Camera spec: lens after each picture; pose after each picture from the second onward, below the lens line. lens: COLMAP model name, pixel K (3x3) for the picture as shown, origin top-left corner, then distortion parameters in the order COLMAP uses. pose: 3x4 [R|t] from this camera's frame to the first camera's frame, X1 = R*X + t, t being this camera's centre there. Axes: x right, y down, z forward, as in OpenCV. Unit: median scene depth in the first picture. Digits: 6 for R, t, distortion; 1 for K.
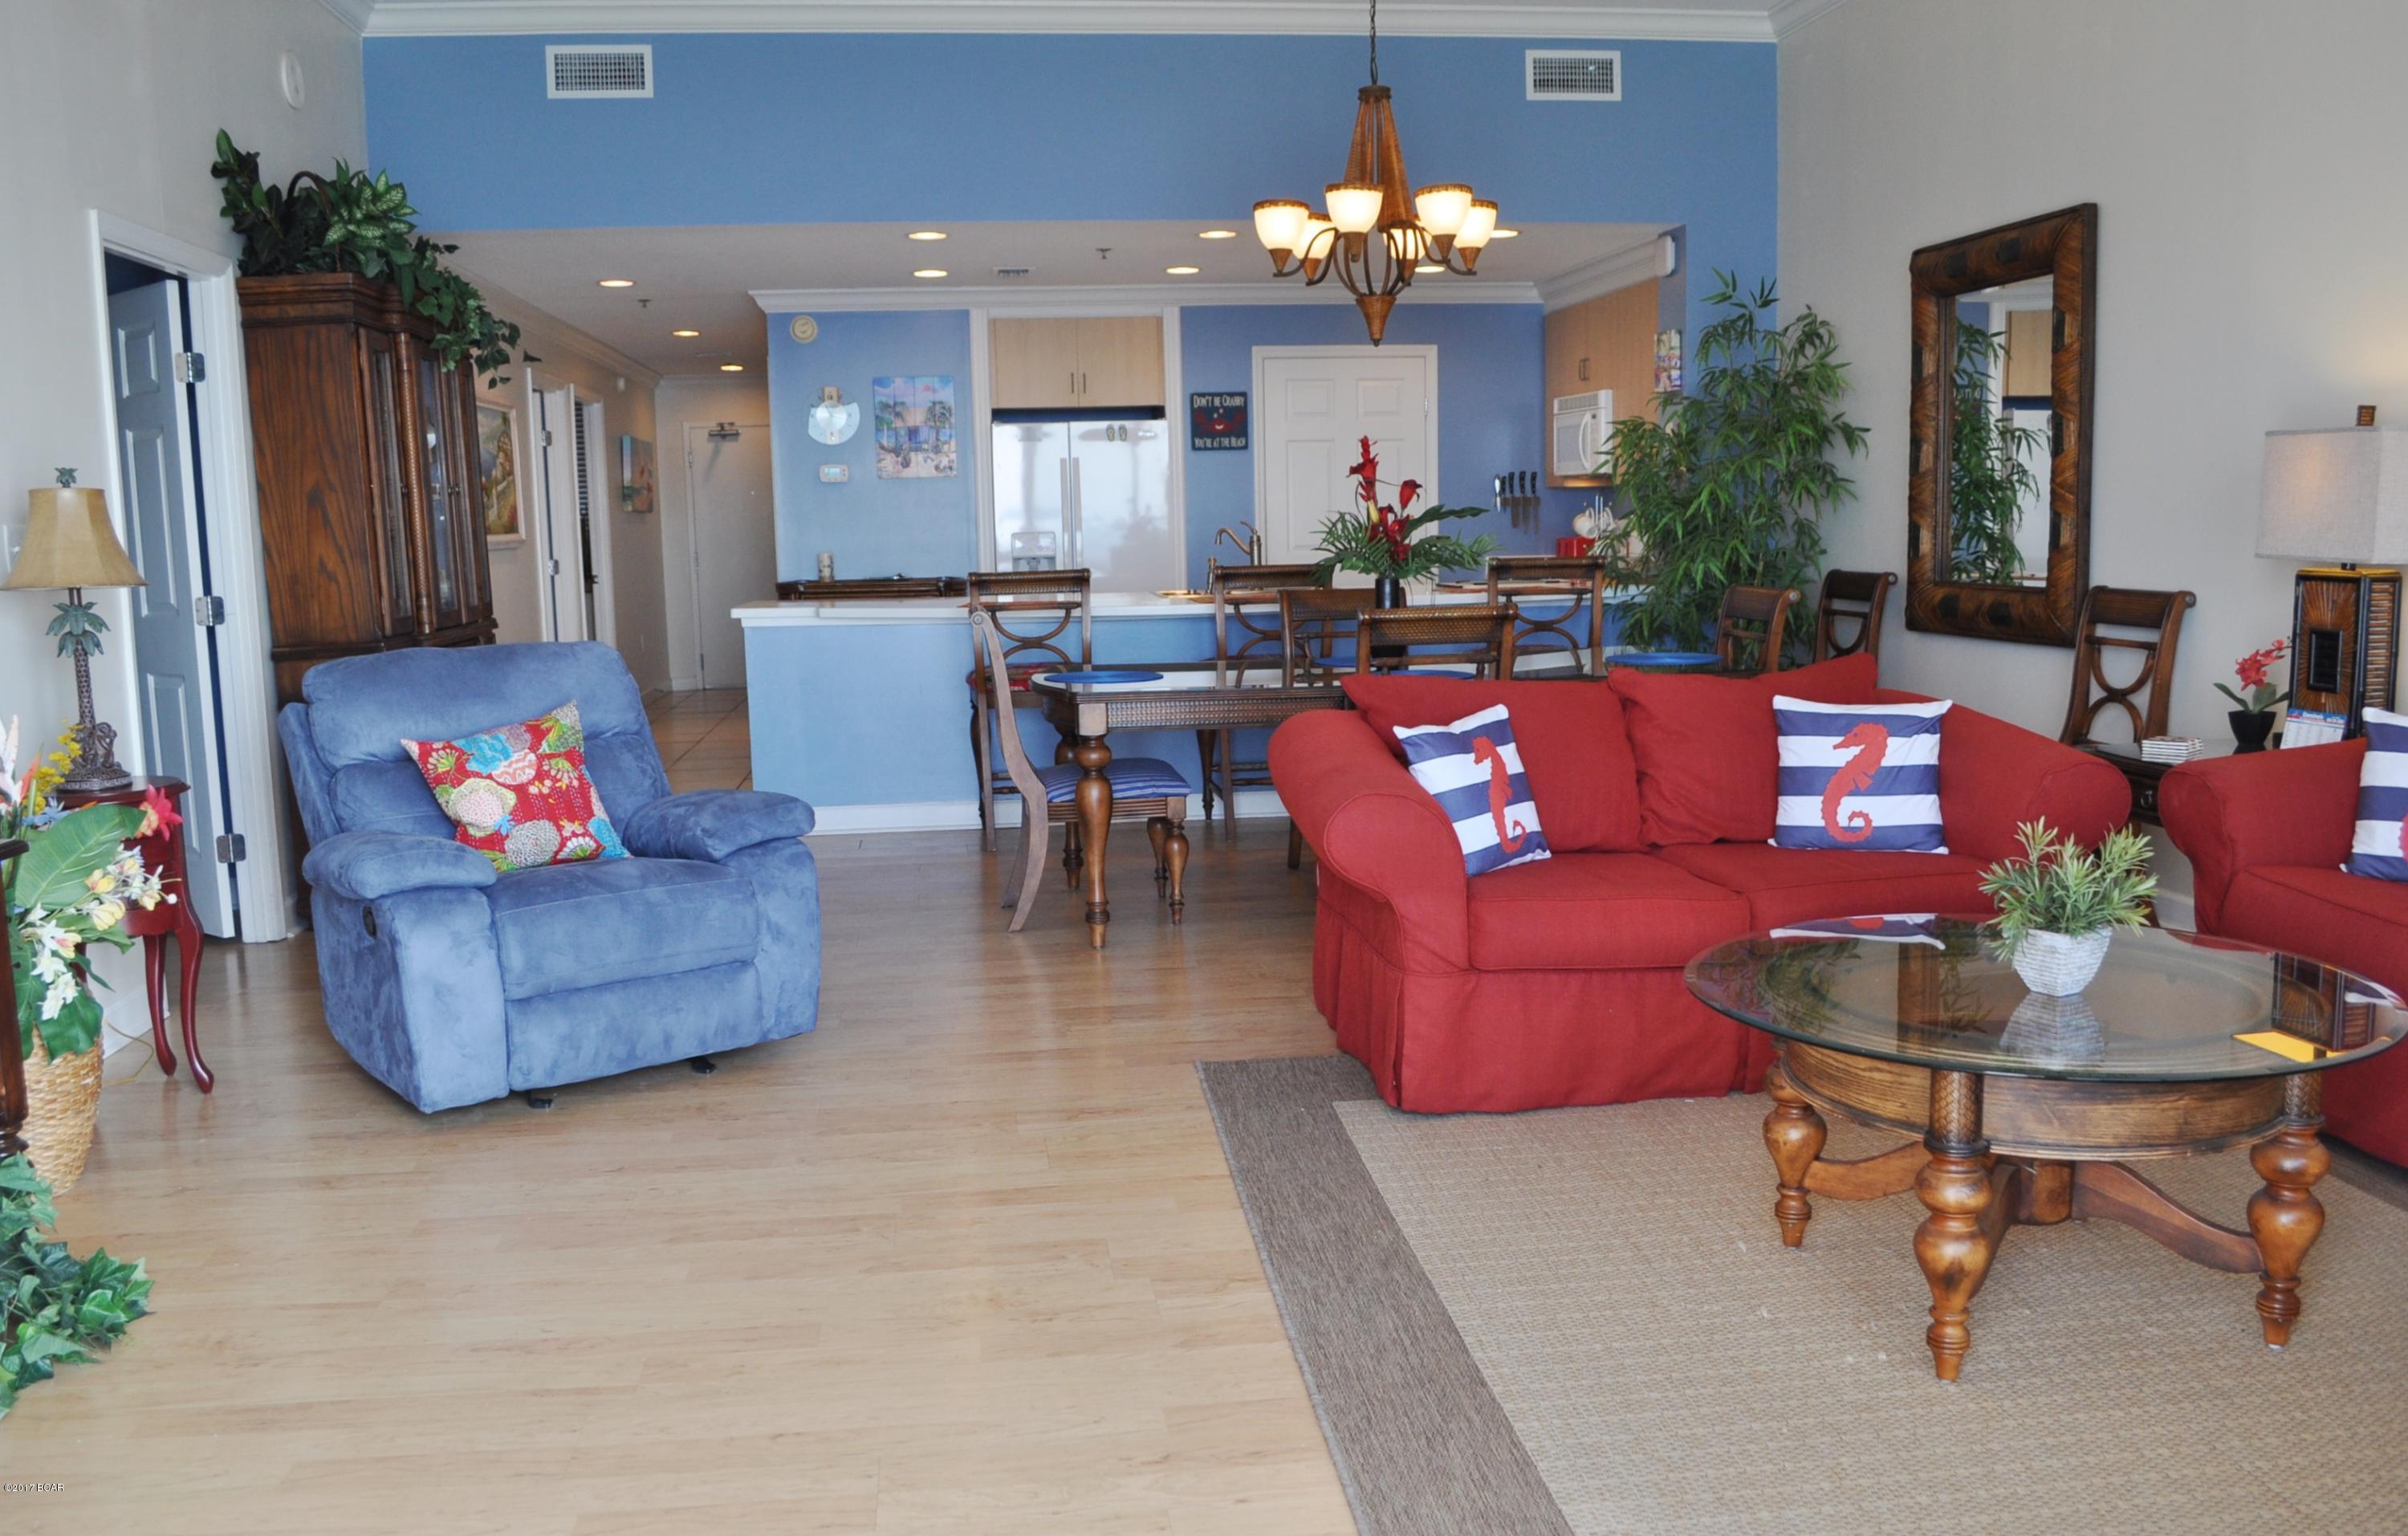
lens RADIAL K [[1942.4, 0, 1212.9], [0, 1942.4, 768.3], [0, 0, 1]] dist [-0.055275, -0.003607]
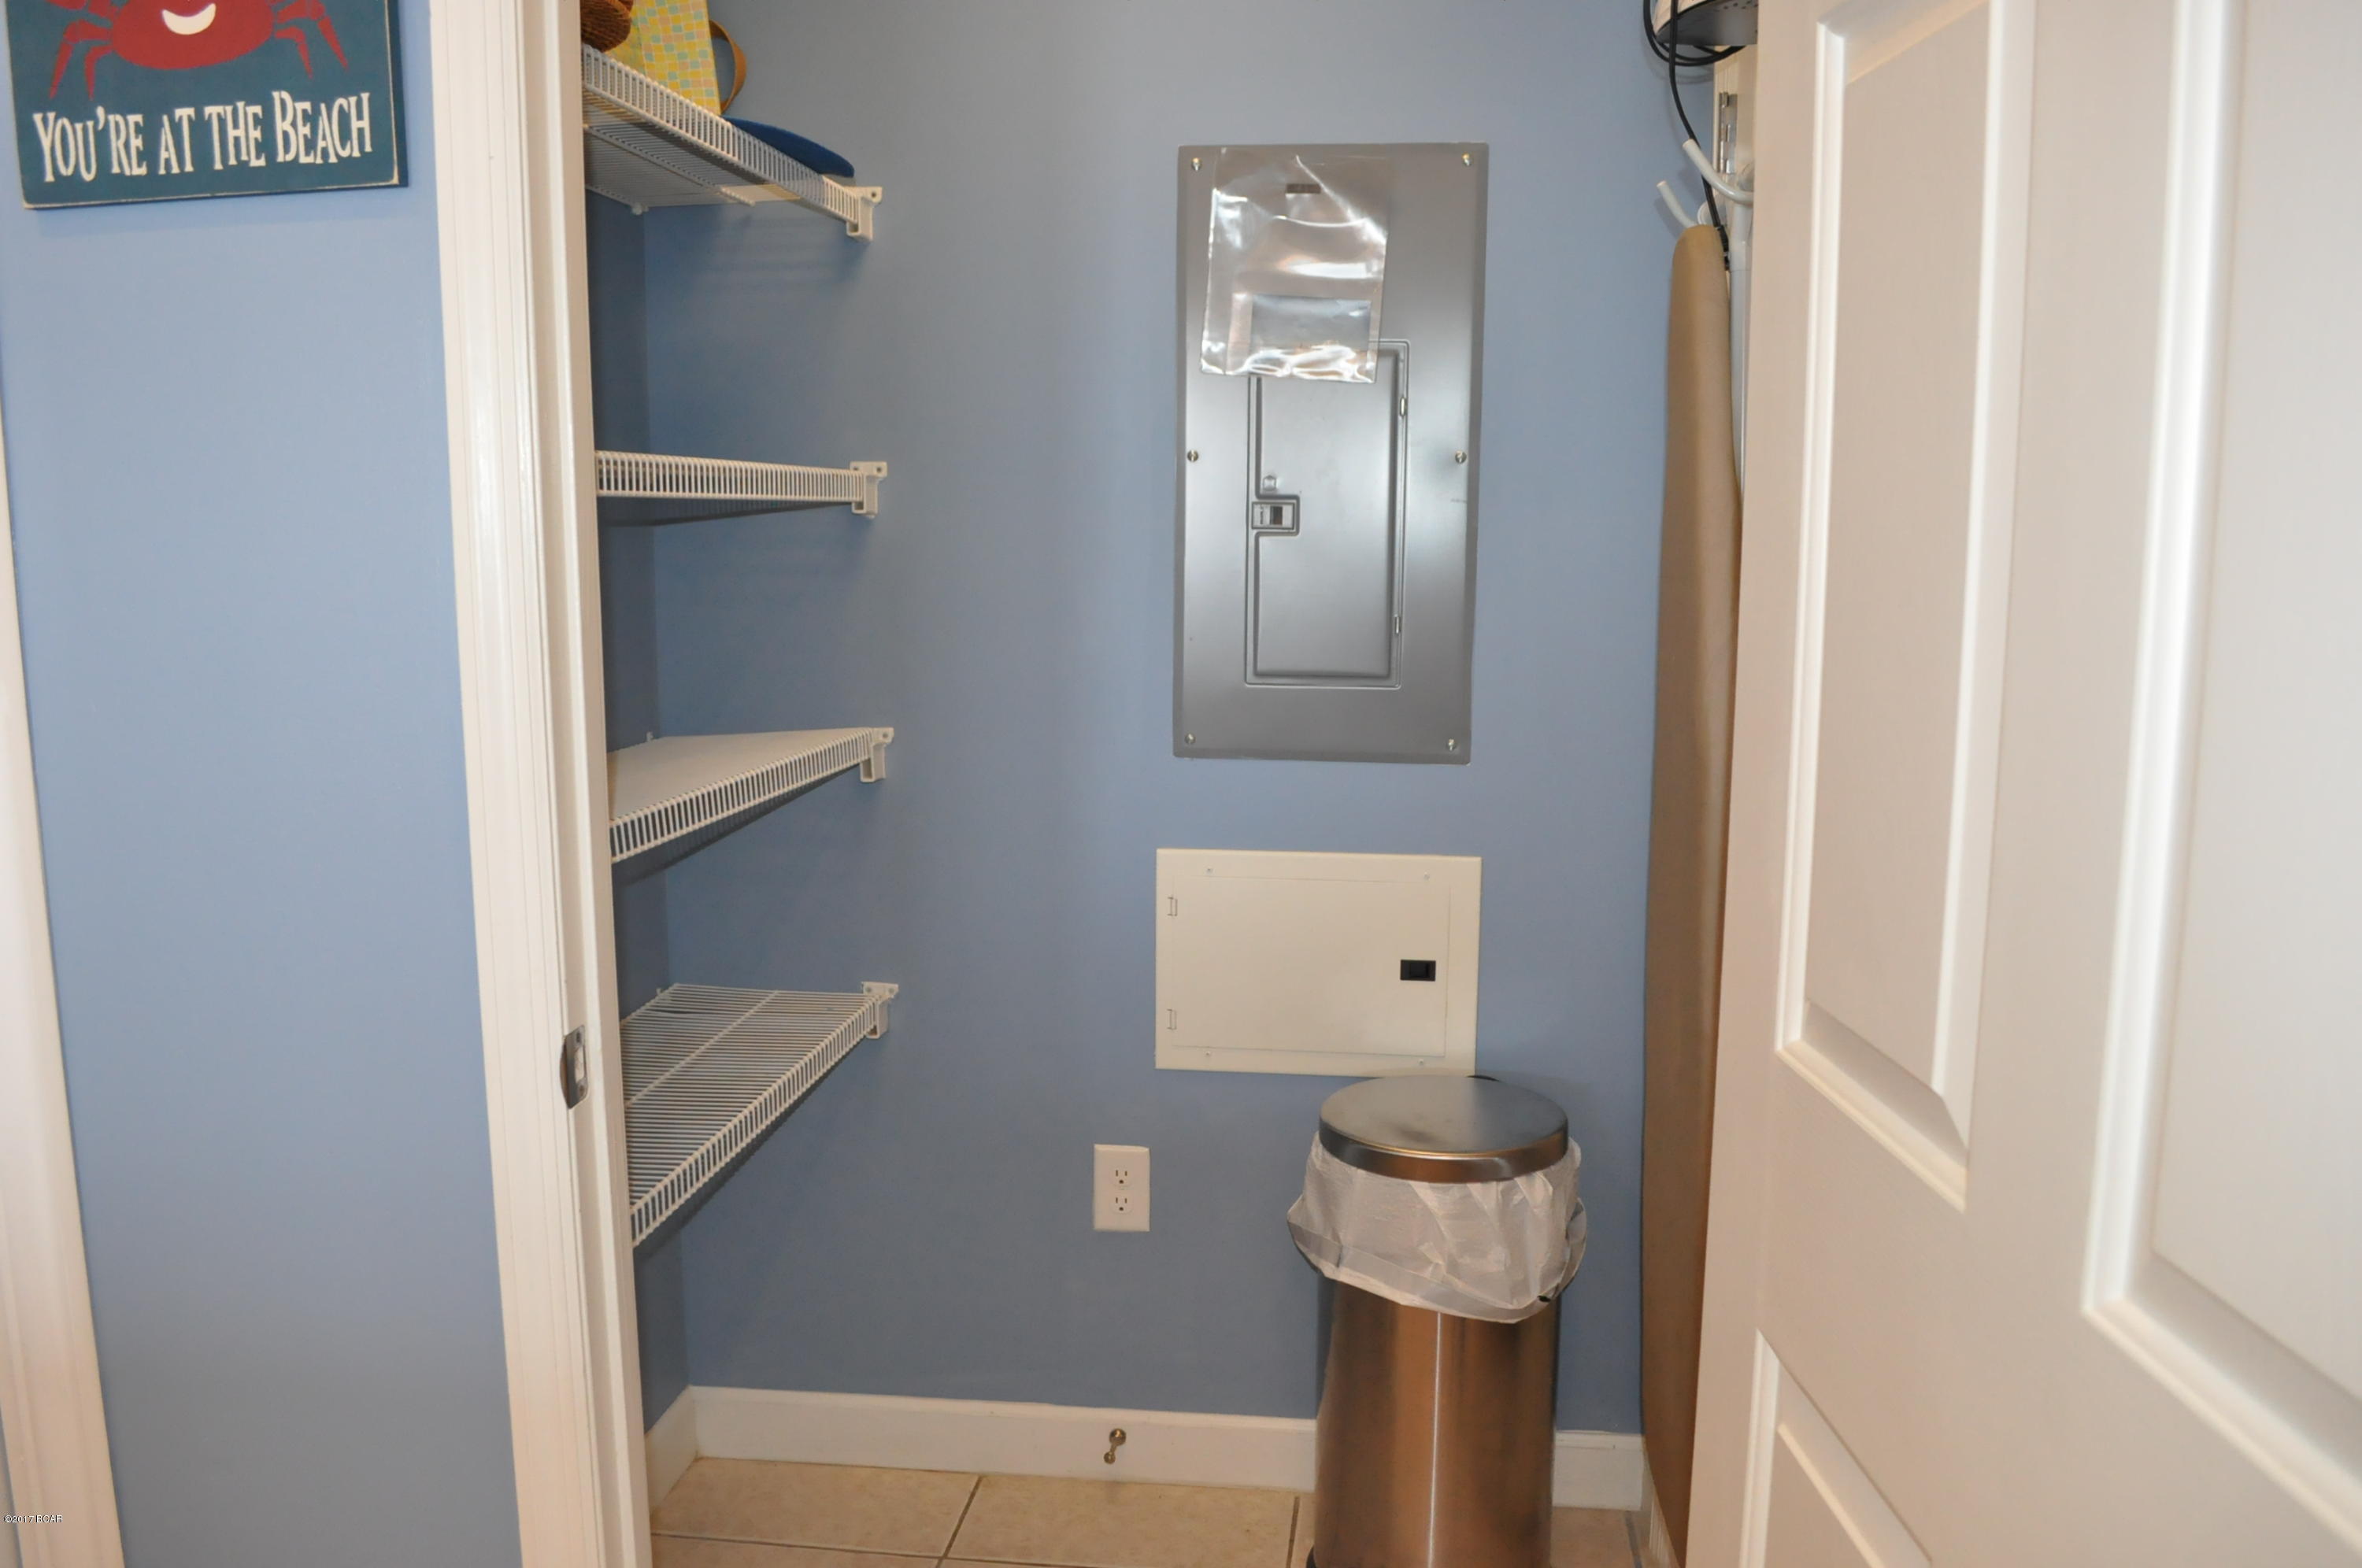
lens RADIAL K [[1854.6, 0, 1178.7], [0, 1854.6, 787.7], [0, 0, 1]] dist [-0.069994, 0.004713]
pose [[0.965813, 0.051610, -0.254051, 0.104817], [-0.046157, 0.998559, 0.027383, -0.132285], [0.255098, -0.014721, 0.966803, 0.914390]]
